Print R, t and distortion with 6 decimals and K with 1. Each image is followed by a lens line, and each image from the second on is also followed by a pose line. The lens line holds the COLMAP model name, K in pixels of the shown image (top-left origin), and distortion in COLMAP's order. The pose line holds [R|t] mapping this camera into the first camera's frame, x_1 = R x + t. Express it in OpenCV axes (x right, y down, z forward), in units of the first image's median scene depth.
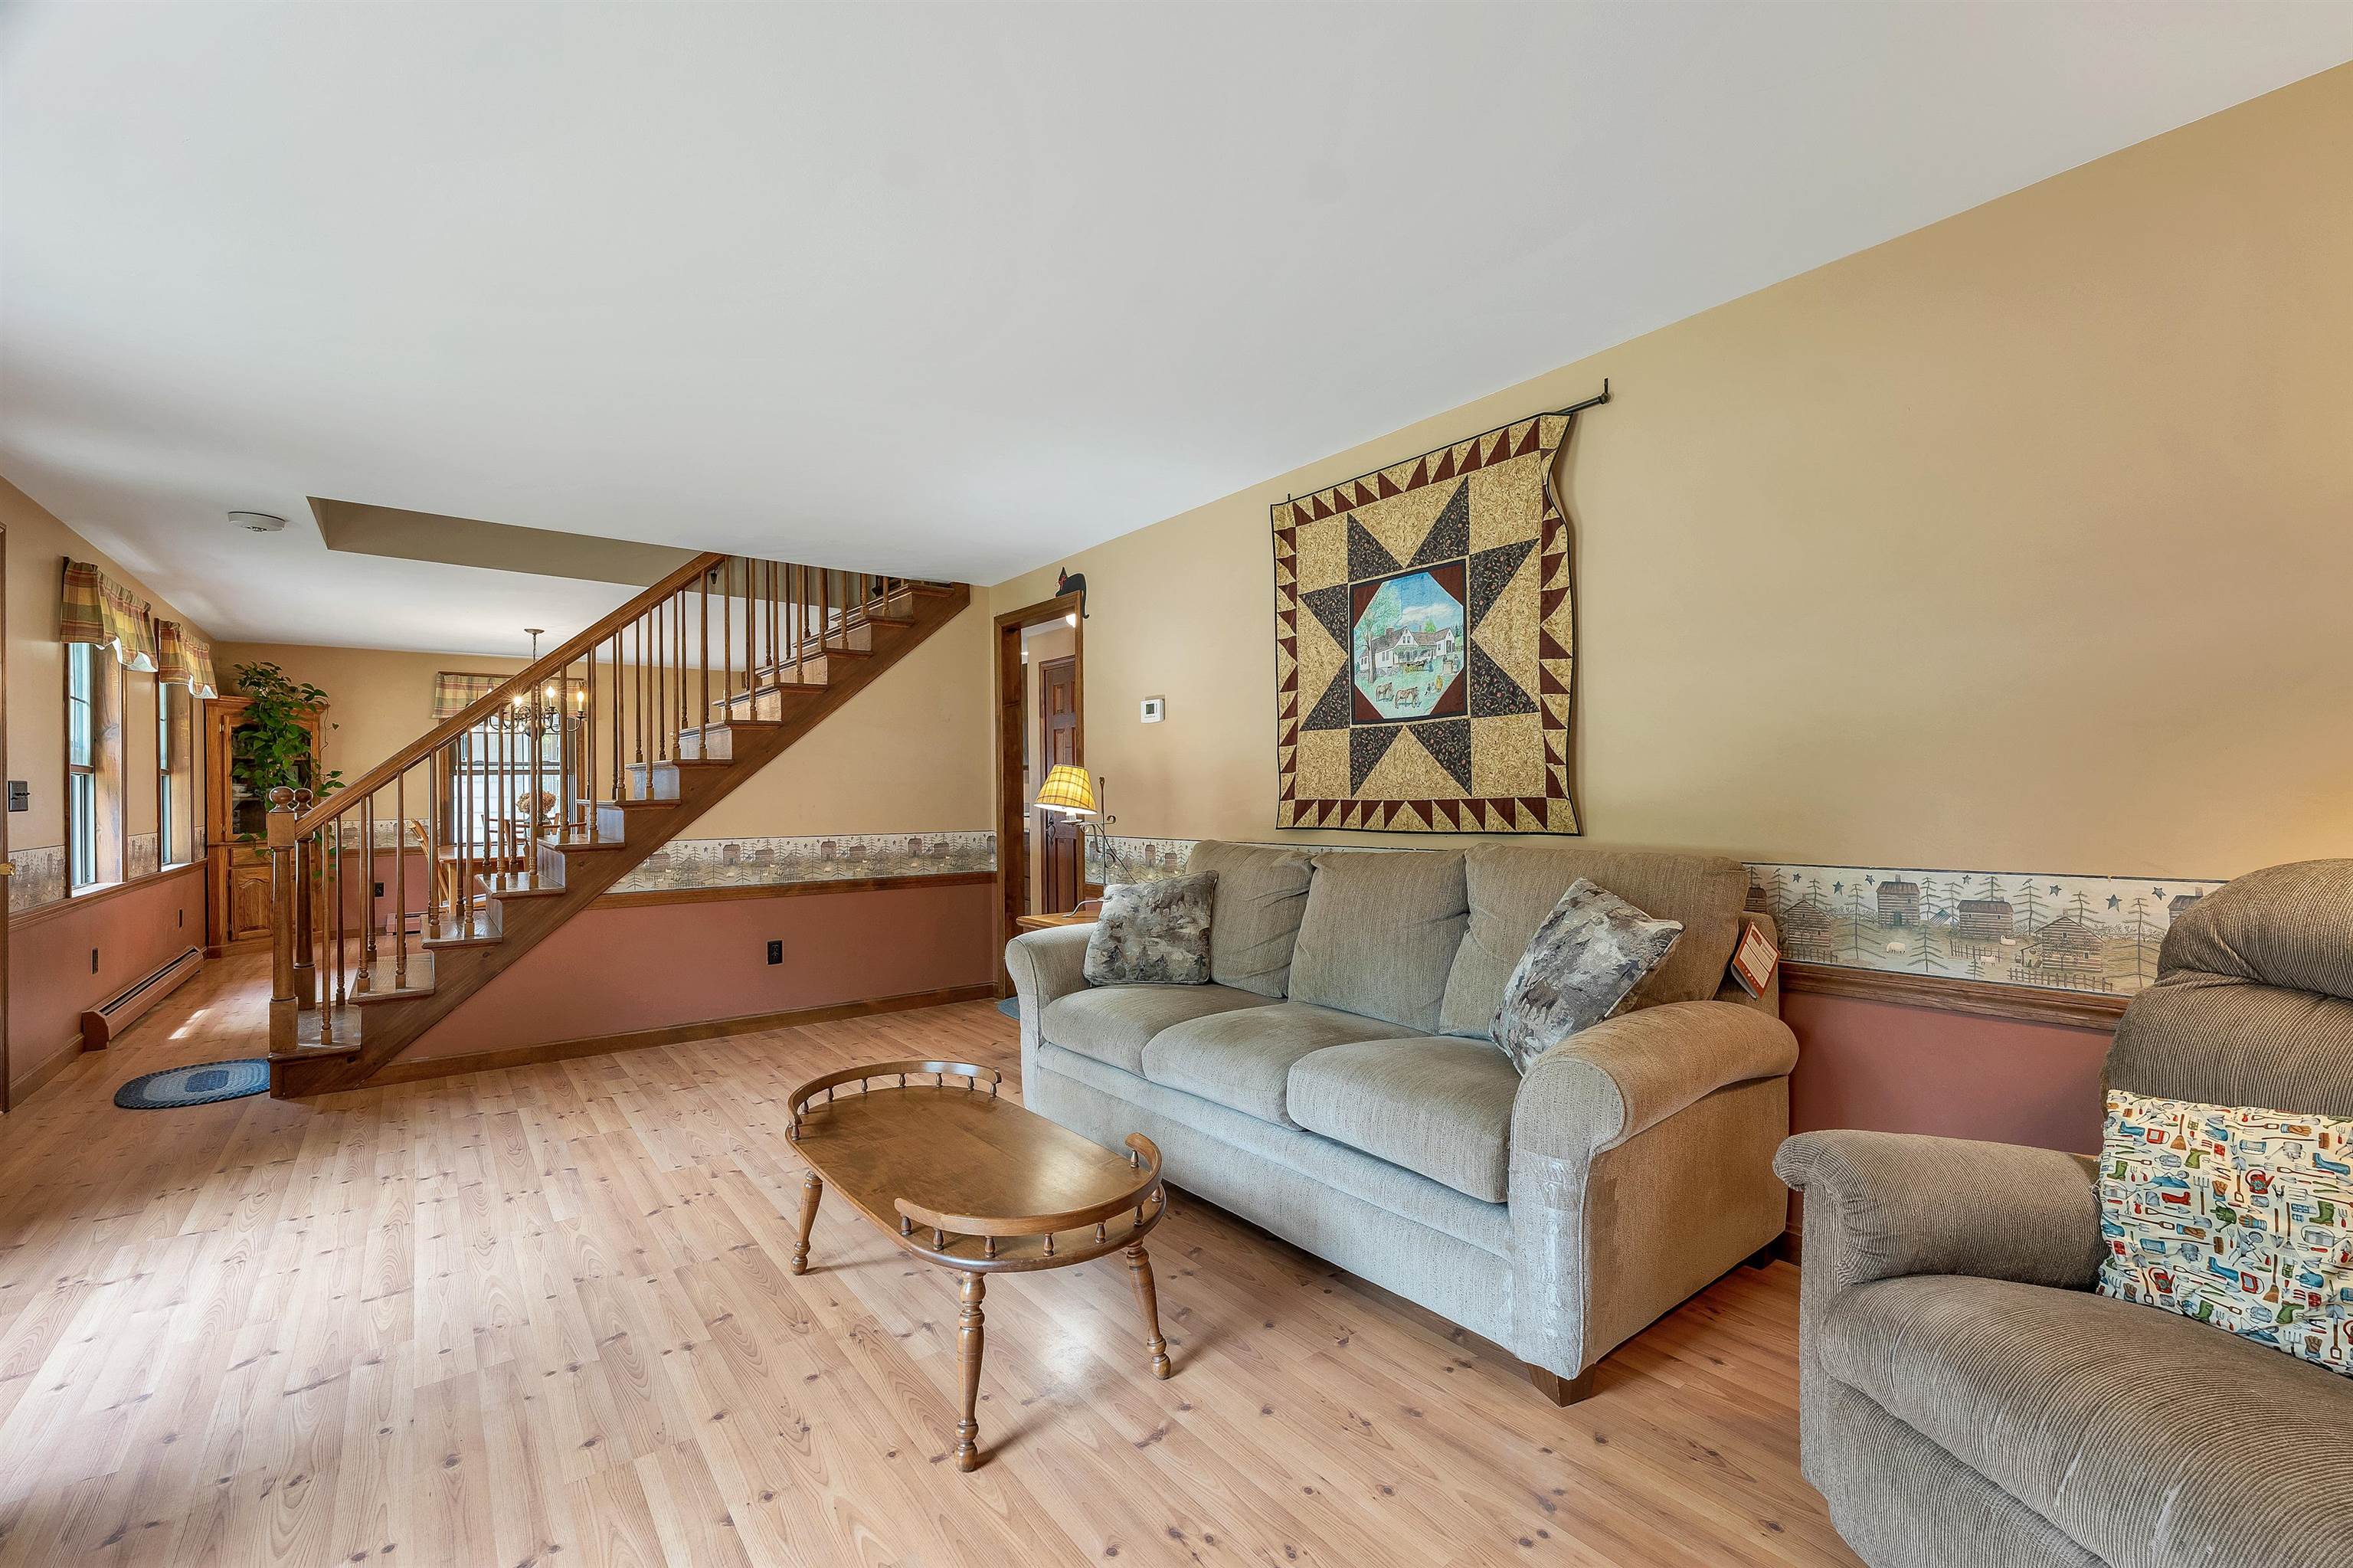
lens RADIAL K [[984.7, 0, 1170.4], [0, 984.7, 787.1], [0, 0, 1]] dist [-0.001416, 0.000027]
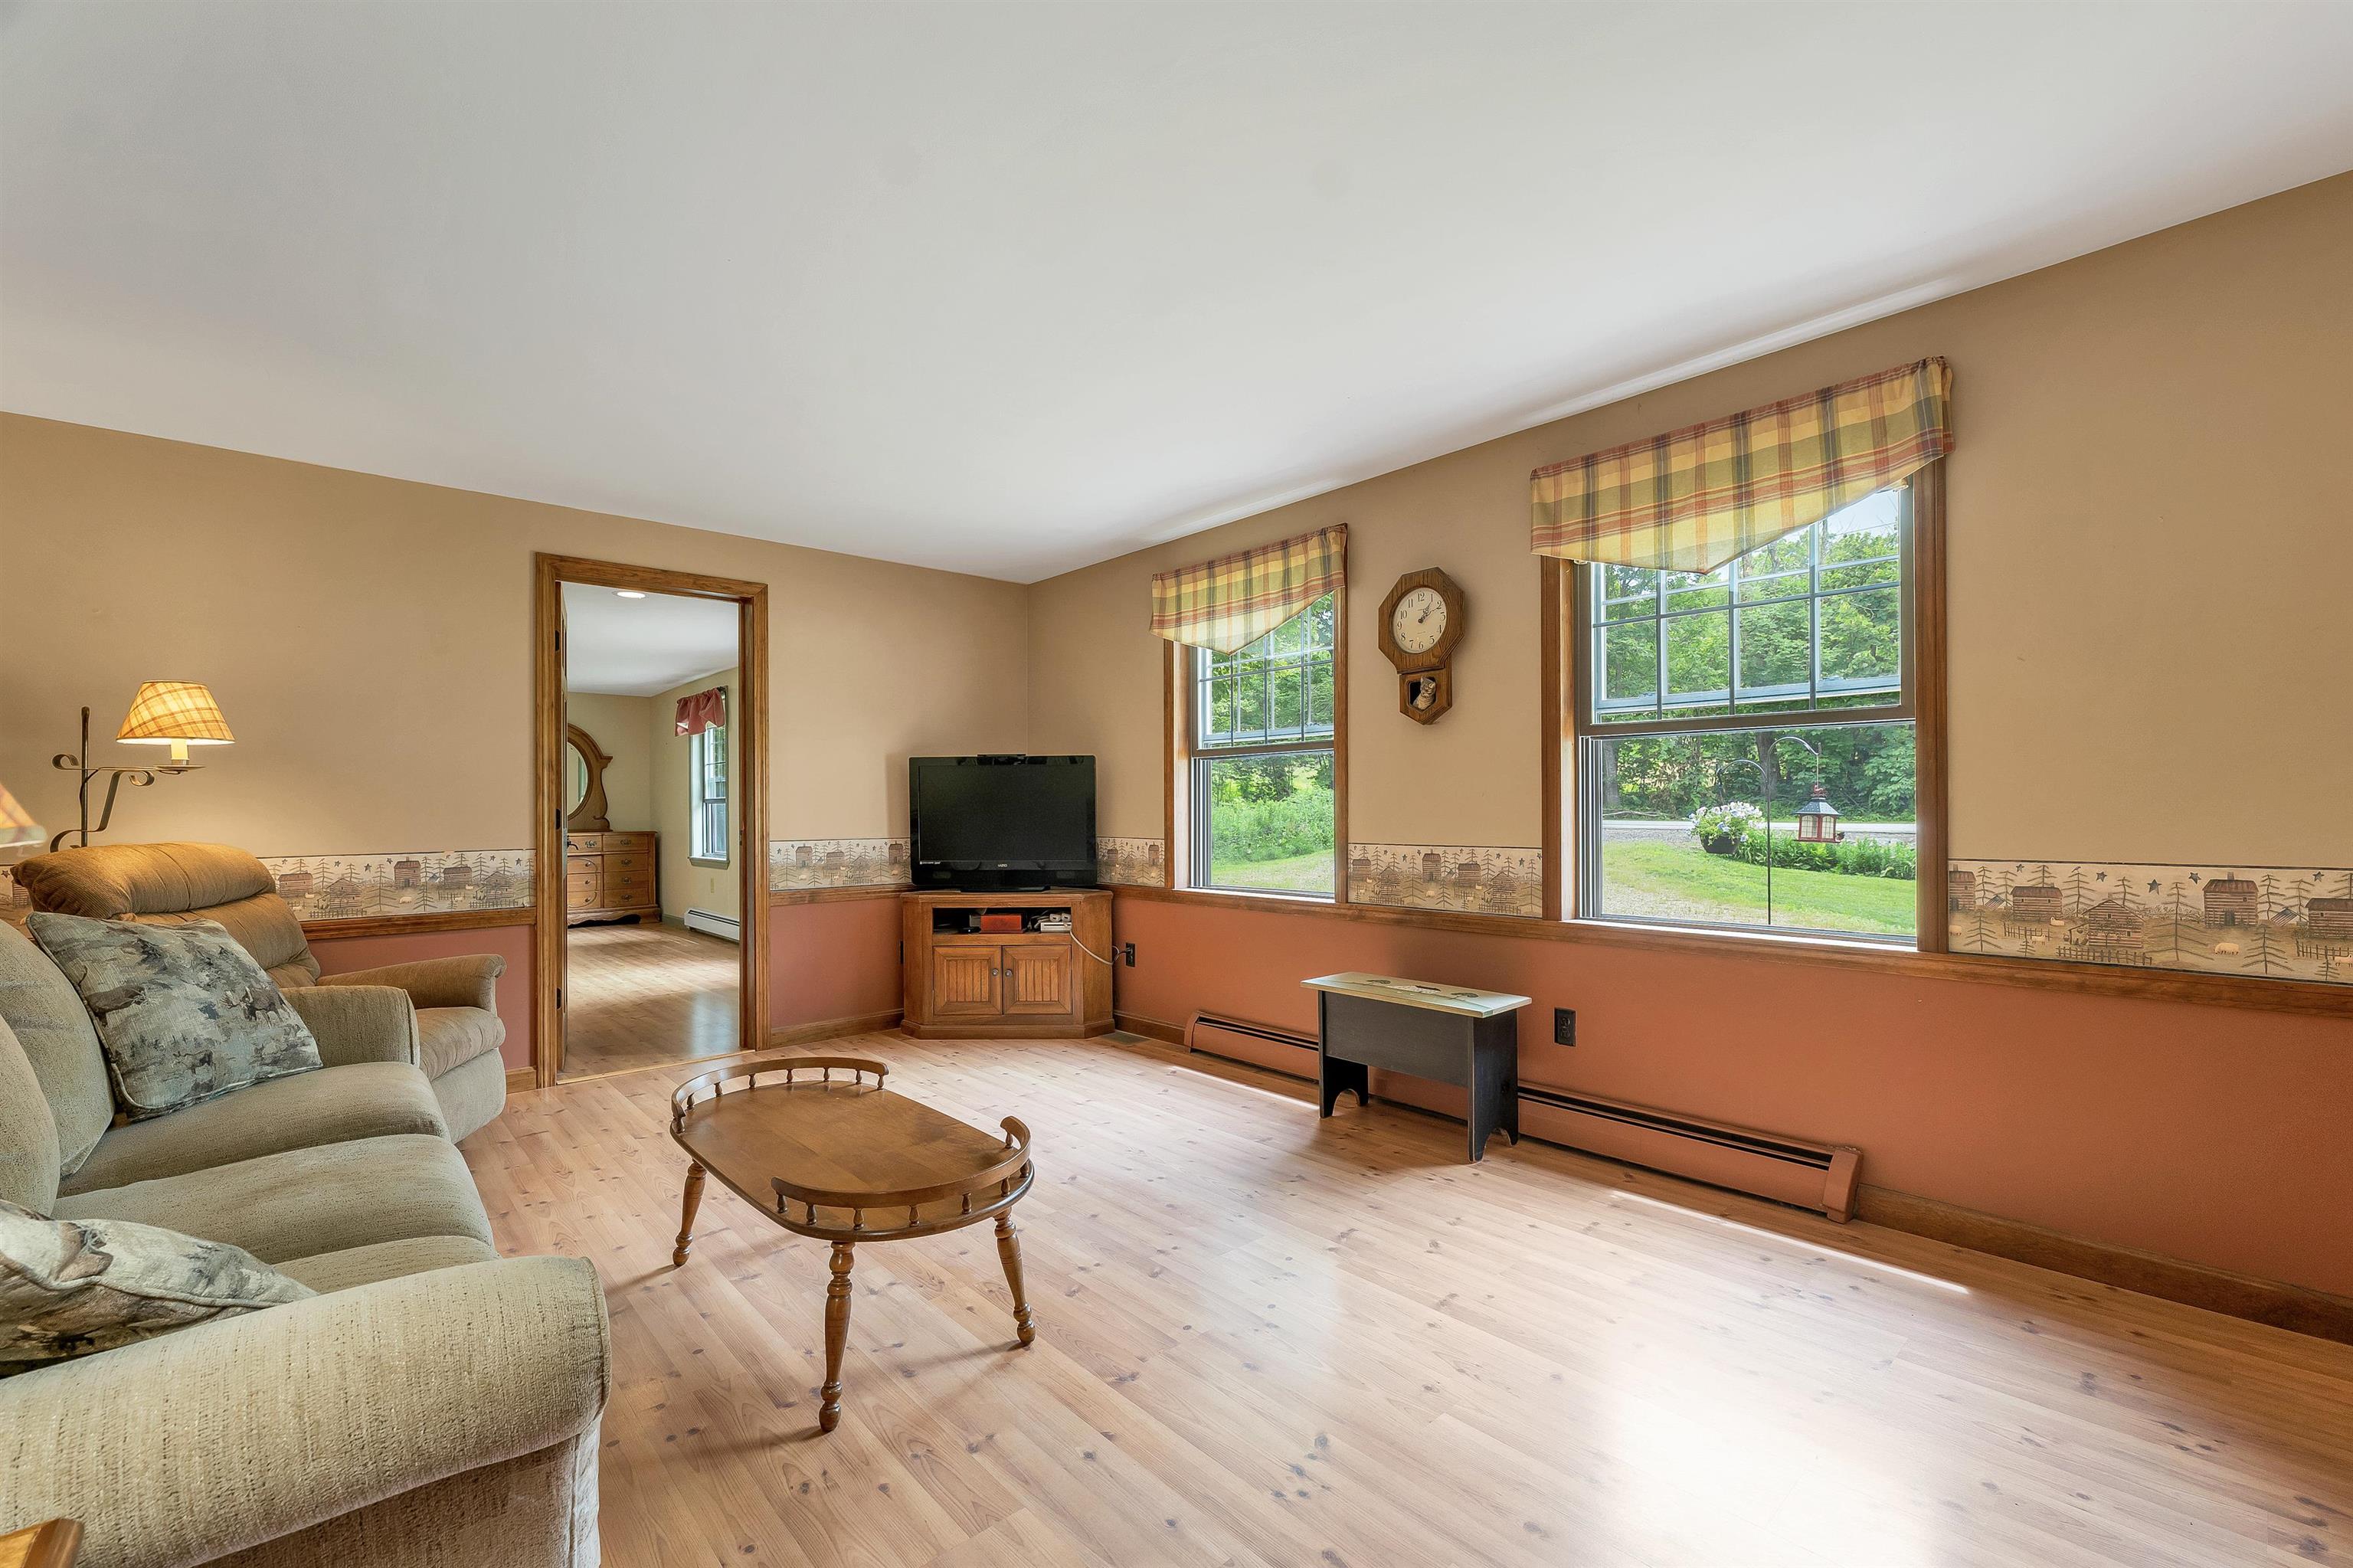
lens RADIAL K [[992.1, 0, 1173.0], [0, 992.1, 819.6], [0, 0, 1]] dist [0.000849, -0.000052]
pose [[-0.996991, 0.021916, -0.074349, -0.342433], [0.021343, 0.999736, 0.008493, 0.021979], [0.074516, 0.006880, -0.997196, 1.427003]]
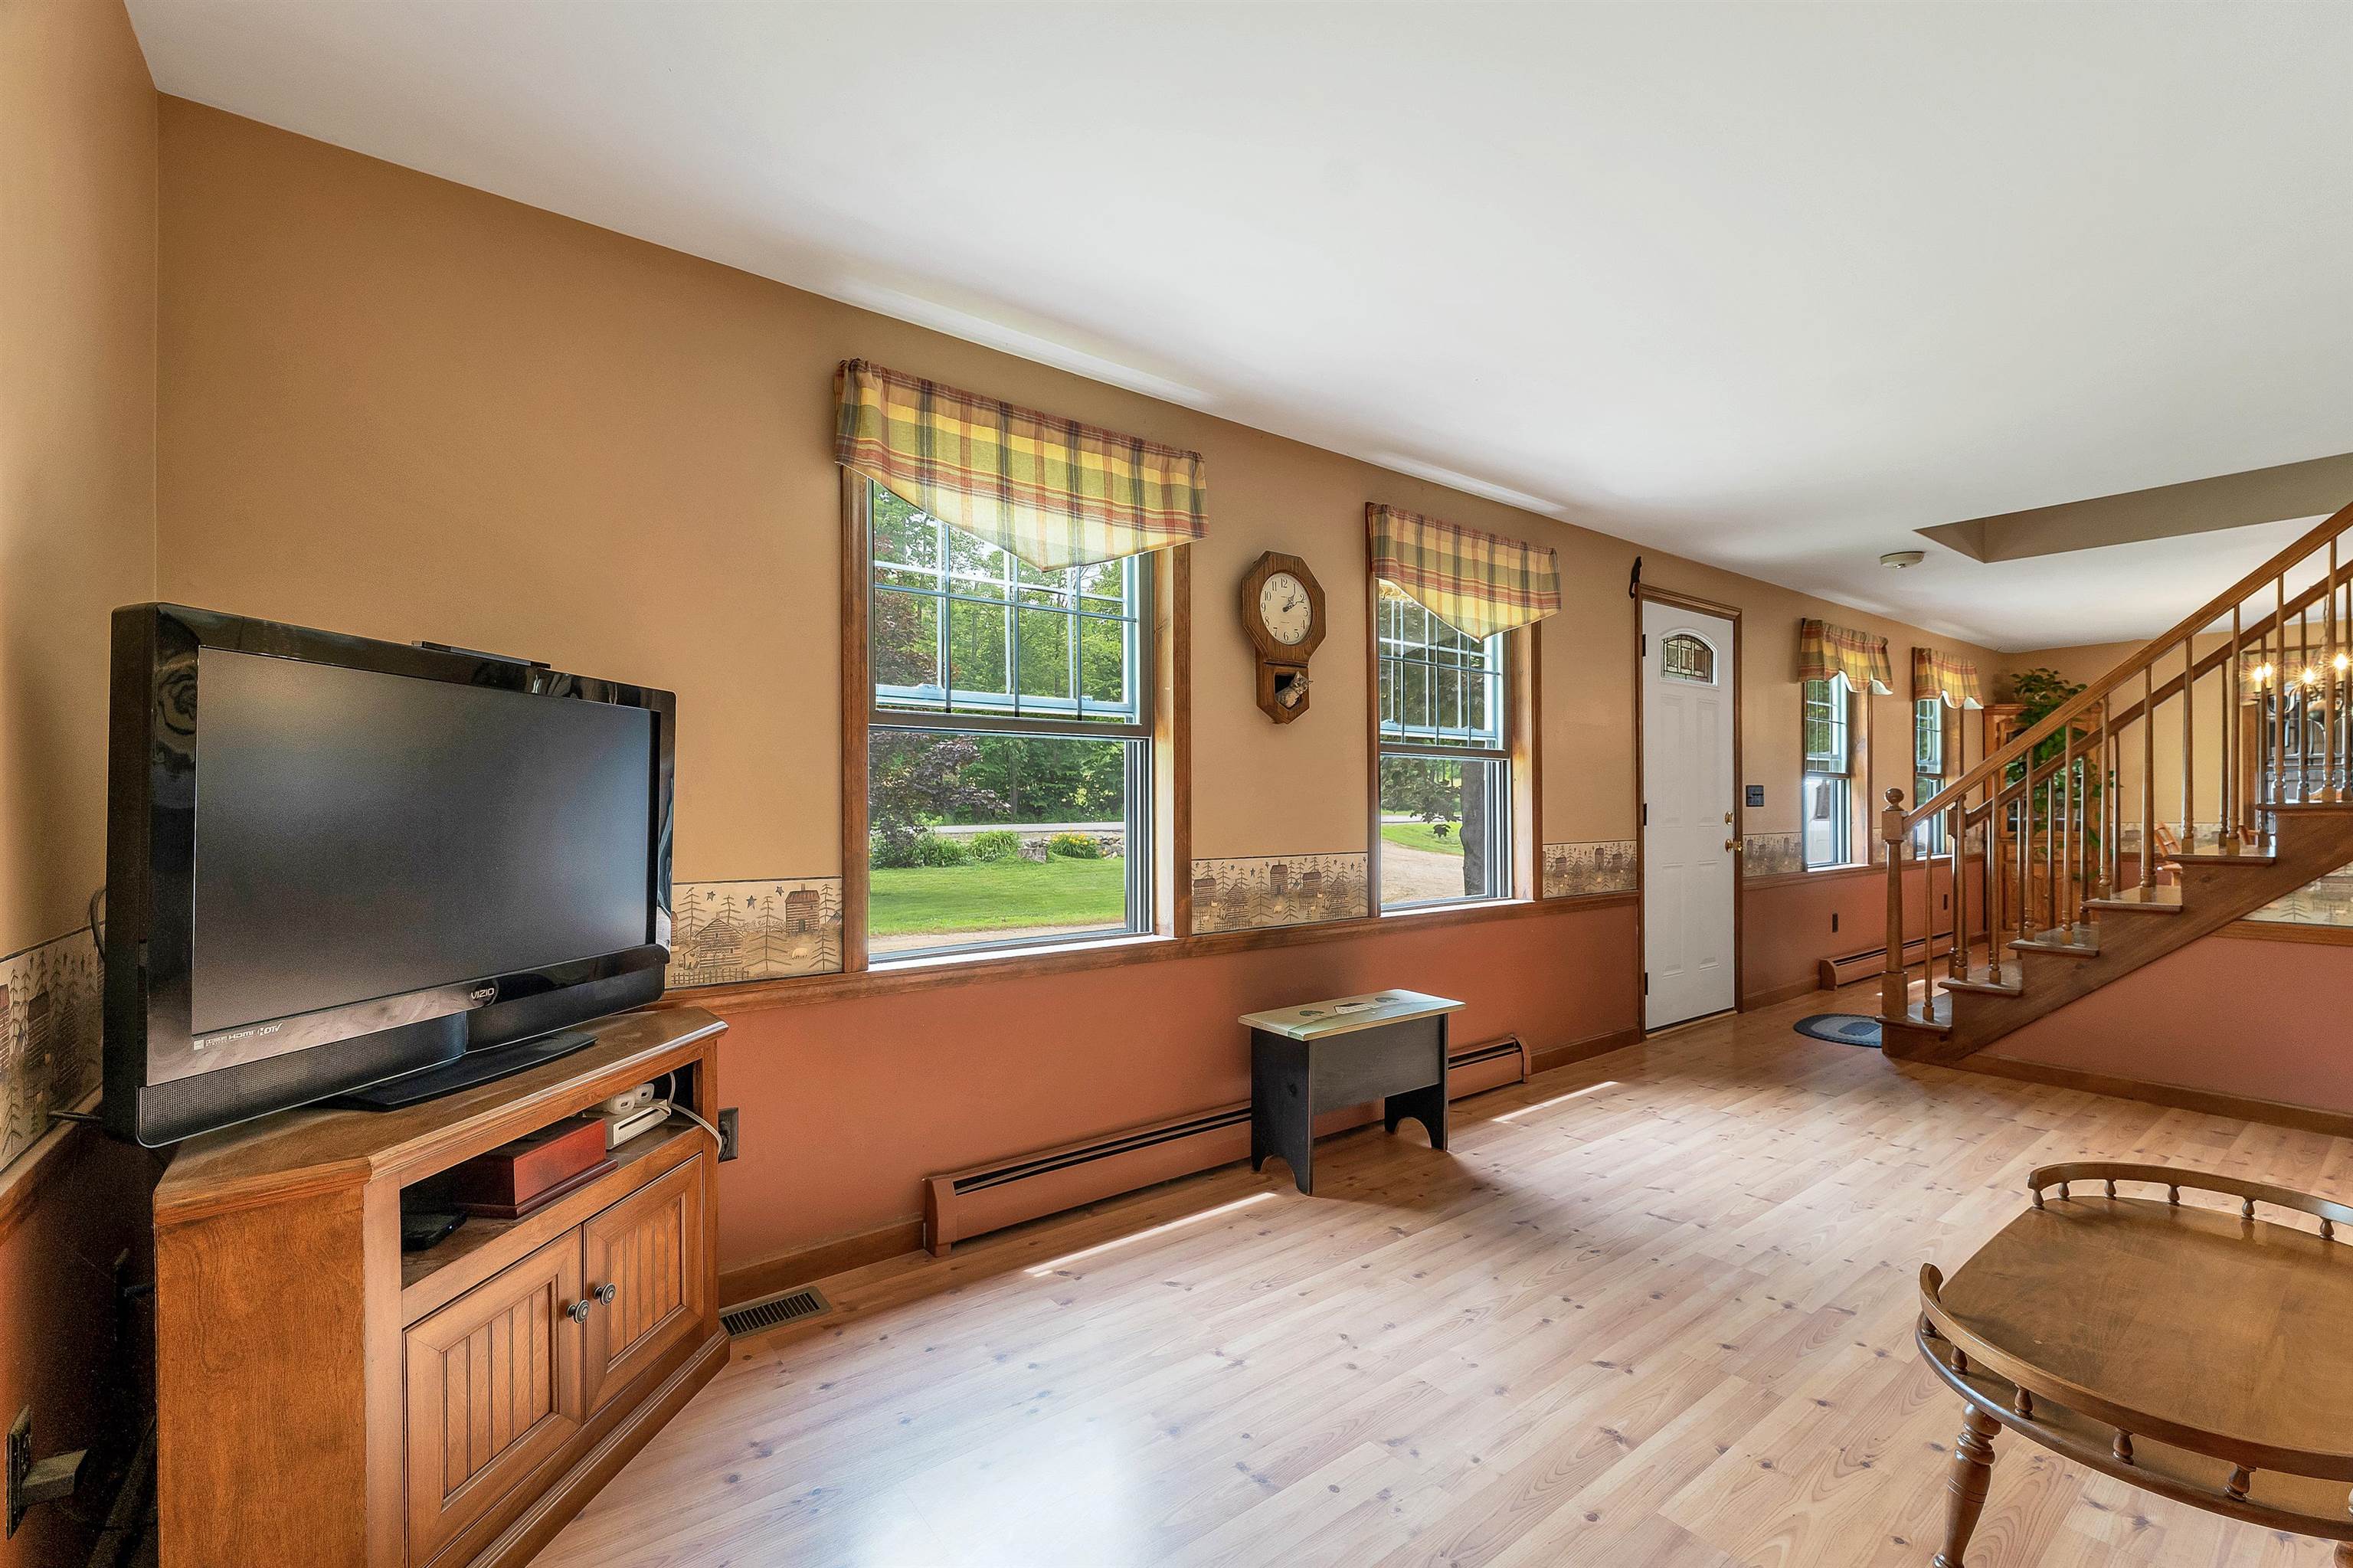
lens RADIAL K [[997.6, 0, 1180.4], [0, 997.6, 810.7], [0, 0, 1]] dist [0.000820, -0.000010]
pose [[0.002085, 0.017069, -0.999852, 0.330809], [0.006058, 0.999836, 0.017082, 0.001261], [0.999979, -0.006093, 0.001981, 0.195288]]
